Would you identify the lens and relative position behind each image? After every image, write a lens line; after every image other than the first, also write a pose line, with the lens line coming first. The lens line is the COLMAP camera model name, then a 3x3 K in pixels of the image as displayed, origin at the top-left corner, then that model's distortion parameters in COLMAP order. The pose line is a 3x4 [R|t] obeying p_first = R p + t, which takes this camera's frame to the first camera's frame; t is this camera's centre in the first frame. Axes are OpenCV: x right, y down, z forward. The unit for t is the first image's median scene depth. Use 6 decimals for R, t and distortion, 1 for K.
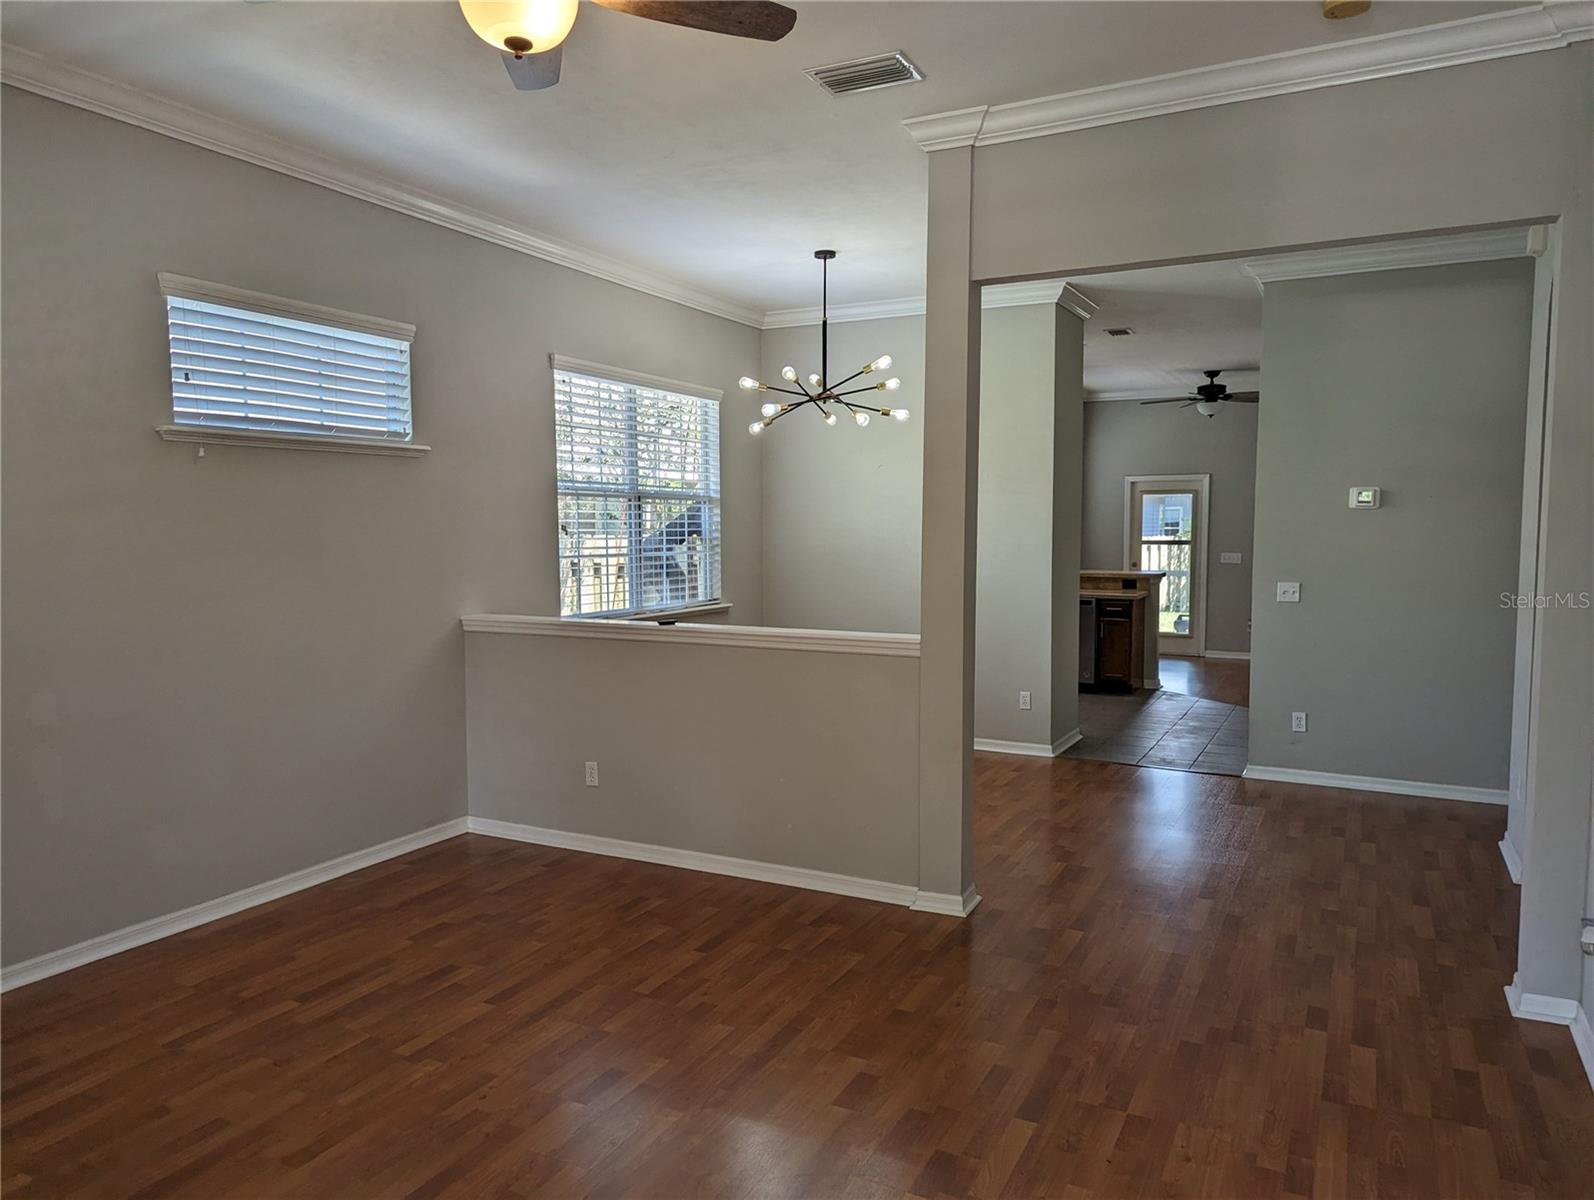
lens RADIAL K [[1120.8, 0, 767.9], [0, 1120.8, 591.8], [0, 0, 1]] dist [0.050464, -0.030245]
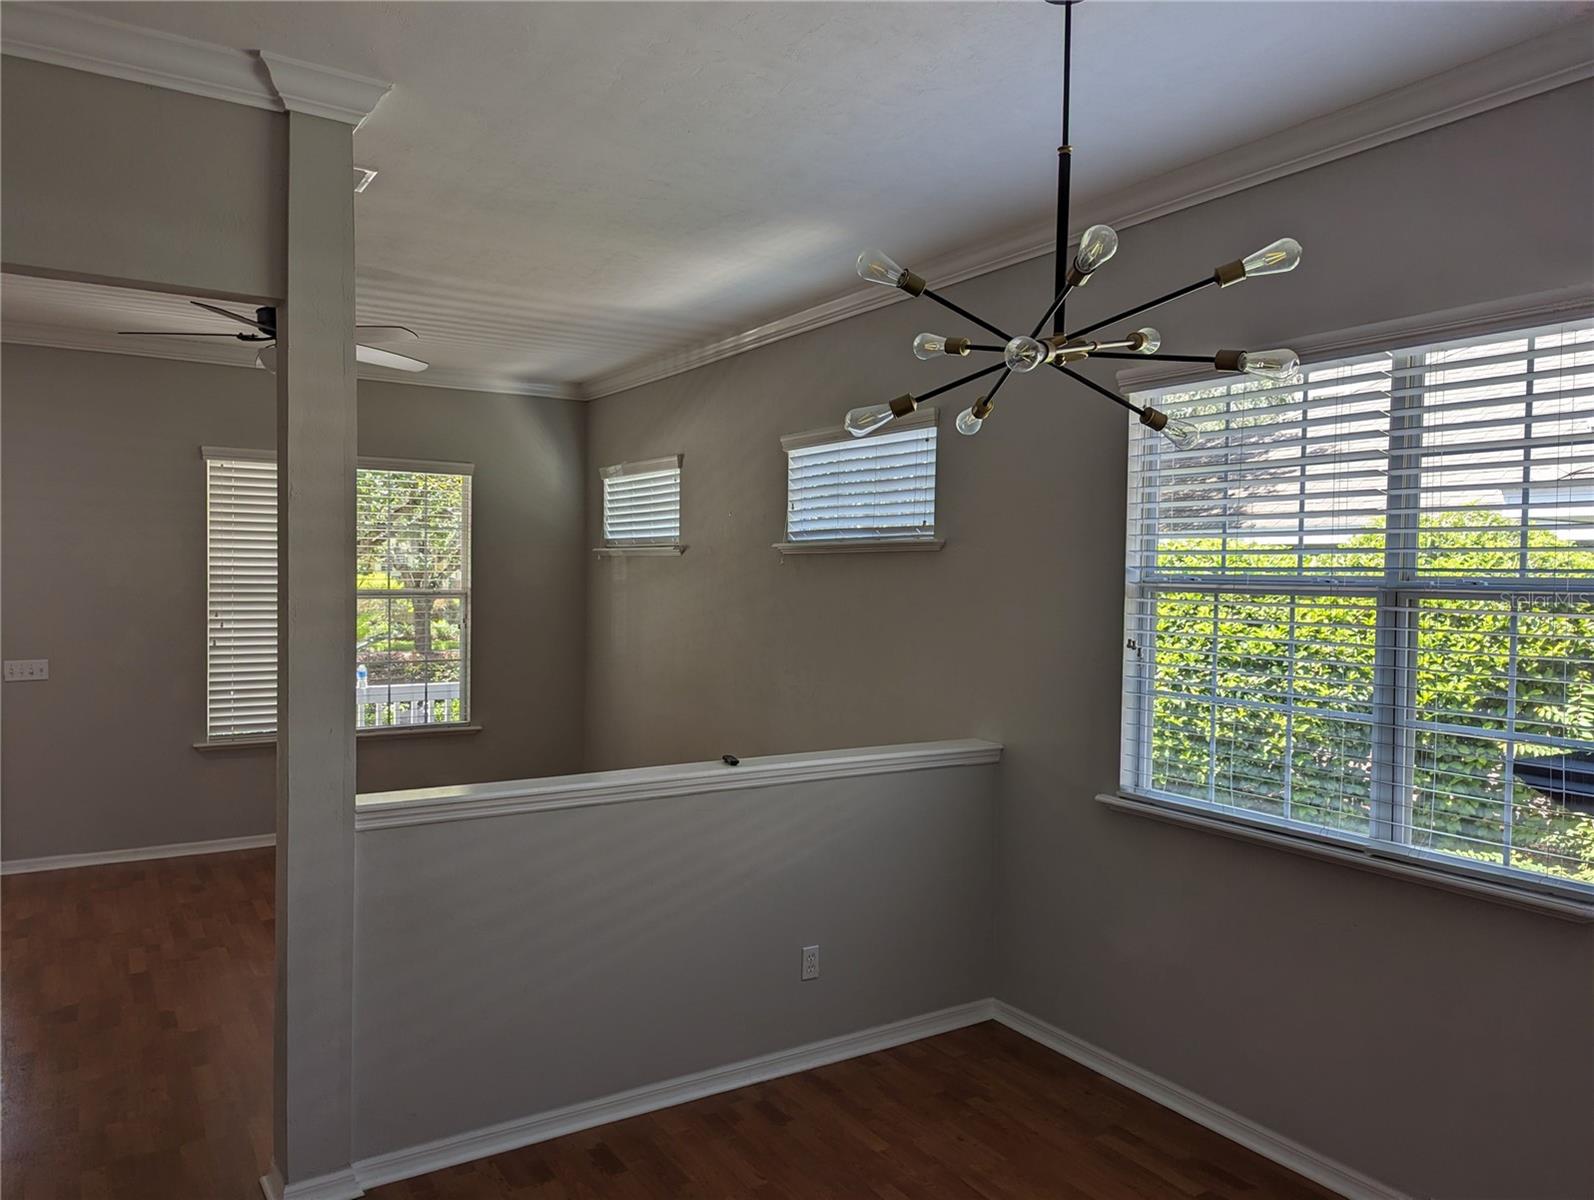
lens RADIAL K [[1120.8, 0, 793.8], [0, 1120.8, 598.8], [0, 0, 1]] dist [0.050464, -0.030245]
pose [[-0.494562, 0.014778, -0.869017, 0.657456], [-0.065615, 0.996367, 0.054285, -0.151802], [0.866662, 0.083868, -0.491796, 1.678282]]
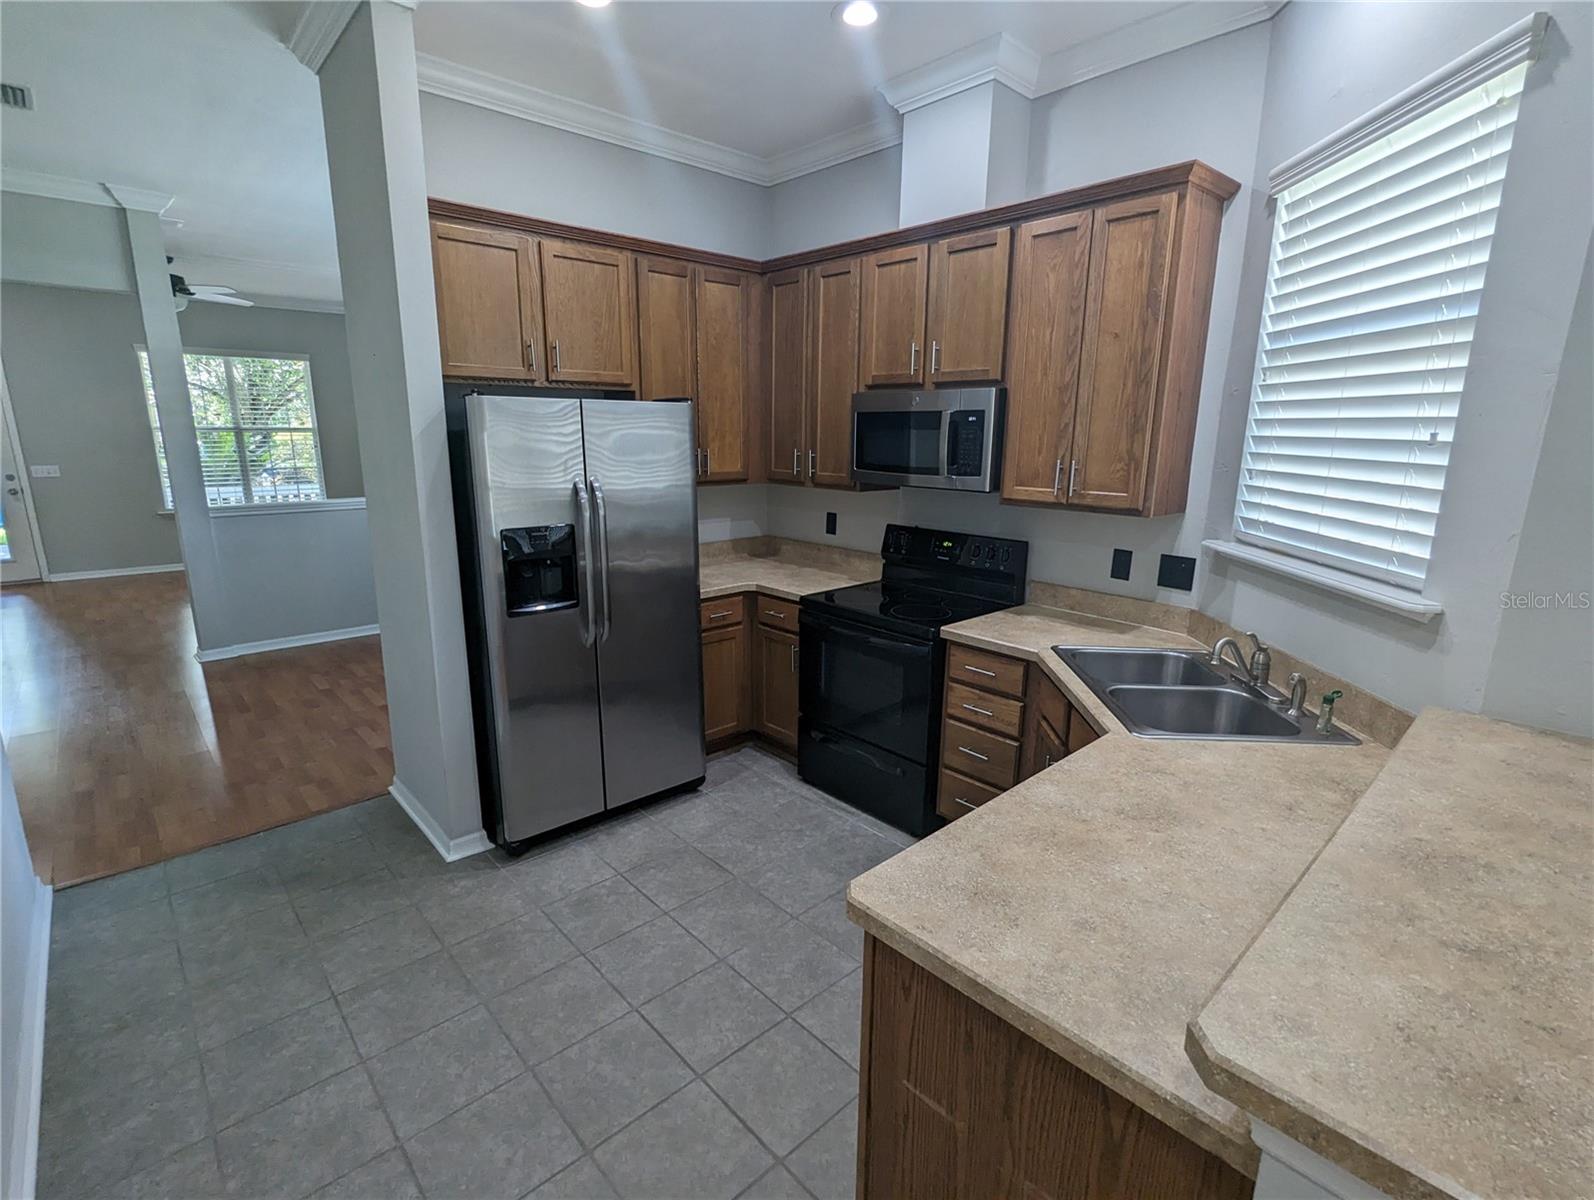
lens RADIAL K [[756.6, 0, 788.3], [0, 756.6, 600.6], [0, 0, 1]] dist [-0.000804, 0.001099]
pose [[-0.330362, 0.208506, -0.920536, 1.006672], [-0.066969, 0.967658, 0.243214, -0.173345], [0.941475, 0.141996, -0.305714, 2.357455]]
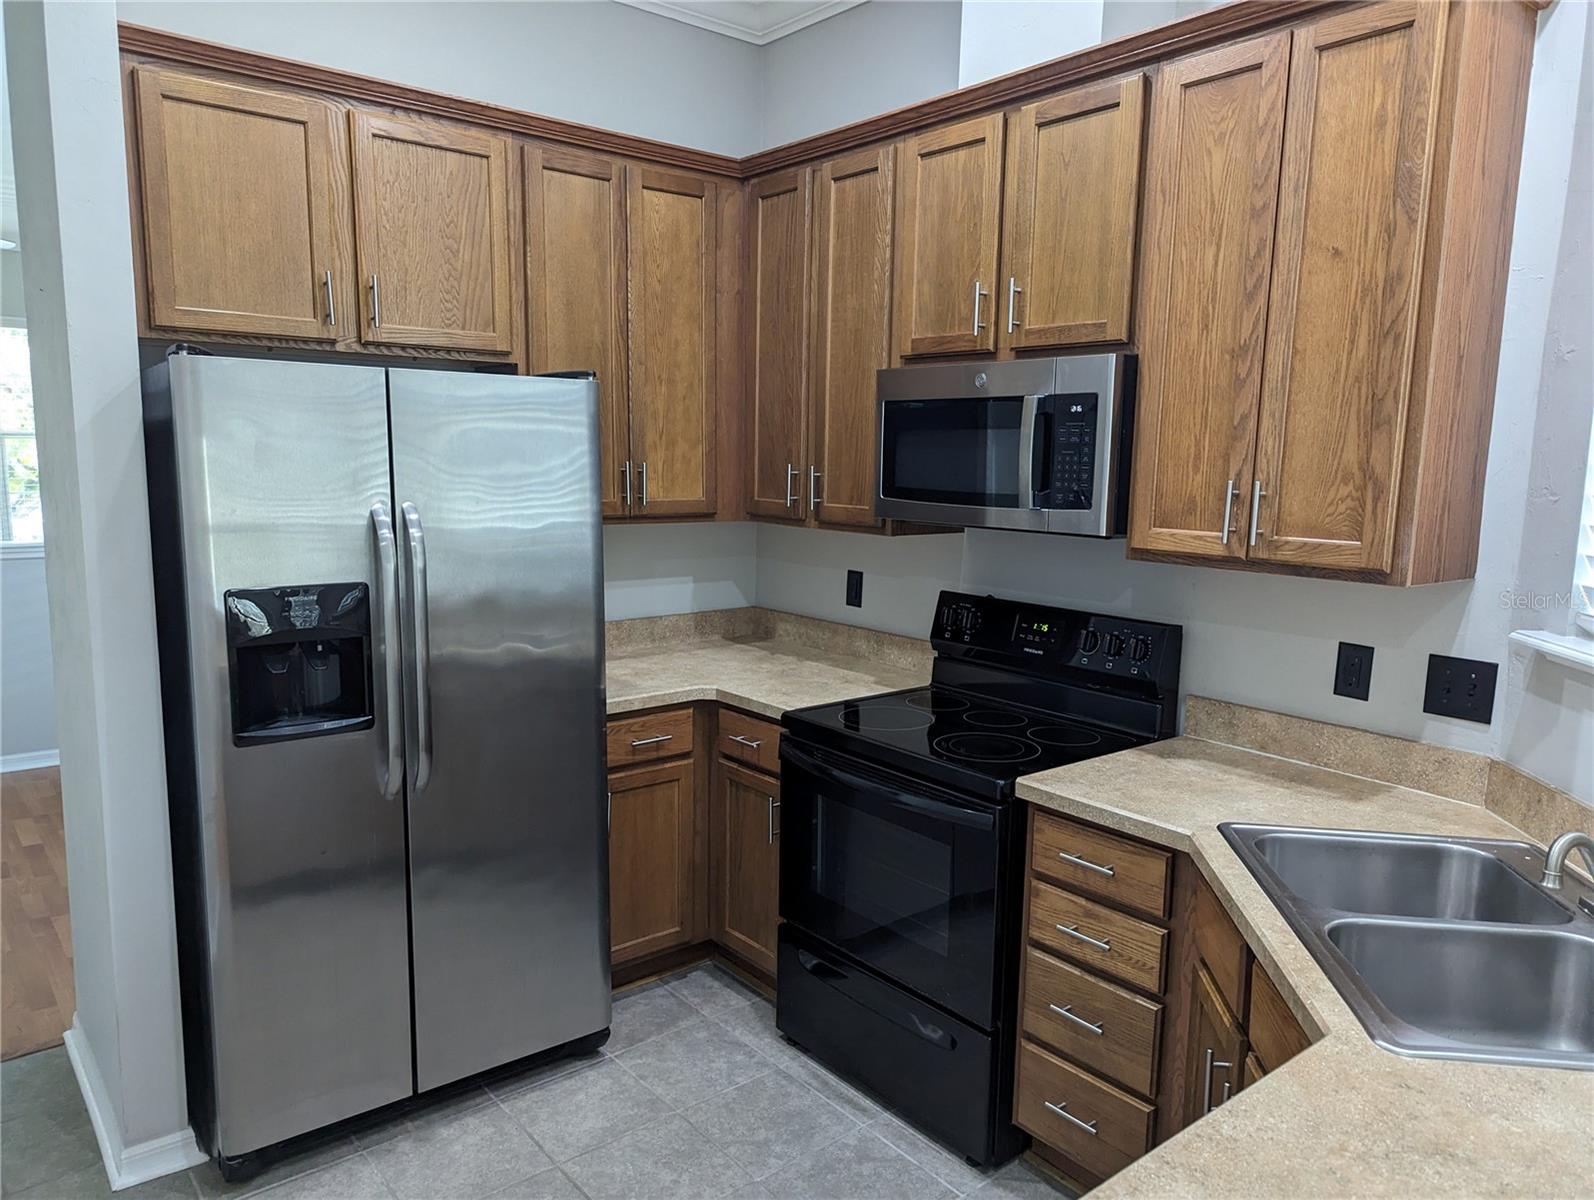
lens RADIAL K [[1120.8, 0, 795.6], [0, 1120.8, 612.2], [0, 0, 1]] dist [0.050464, -0.030245]
pose [[-0.380869, 0.129293, -0.915545, 0.881696], [-0.074270, 0.982698, 0.169673, -0.161647], [0.921641, 0.132621, -0.364676, 2.373752]]
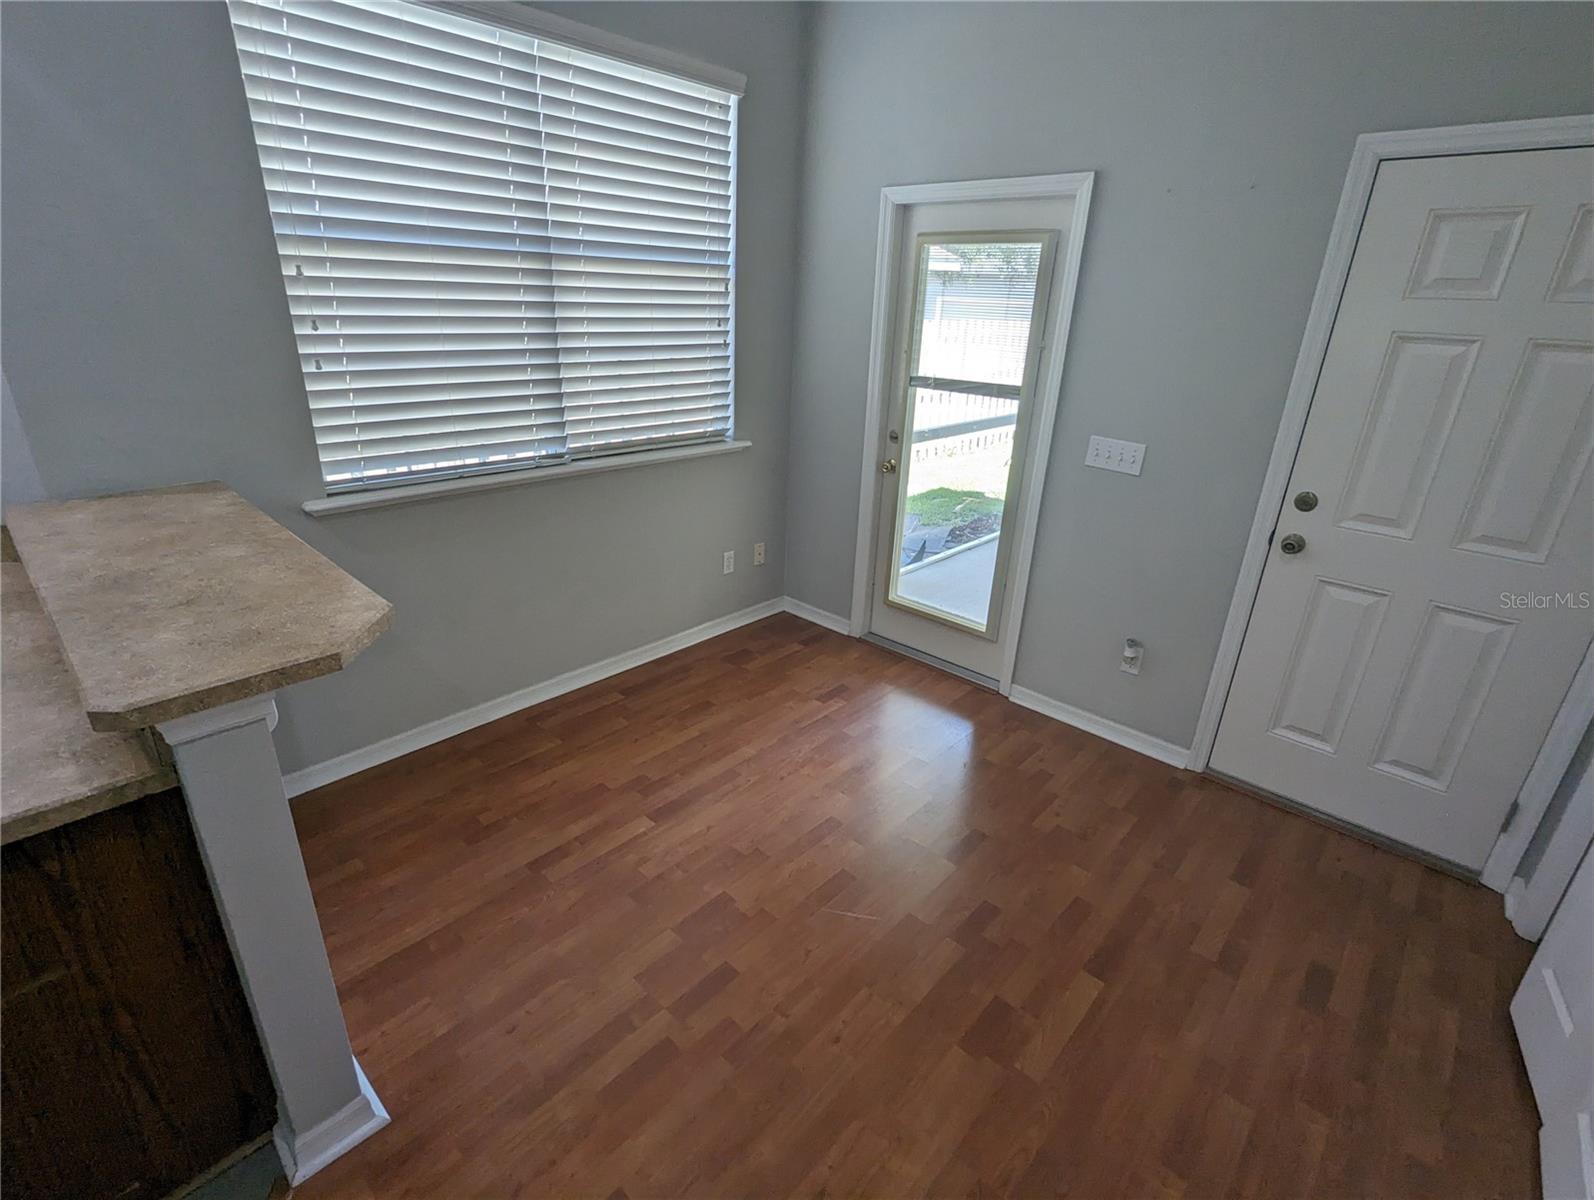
lens RADIAL K [[756.6, 0, 796.4], [0, 756.6, 599.6], [0, 0, 1]] dist [-0.000804, 0.001099]
pose [[0.967587, 0.126110, -0.218798, 1.104641], [-0.051721, 0.946983, 0.317094, -0.162267], [0.247186, -0.295499, 0.922810, 2.244653]]
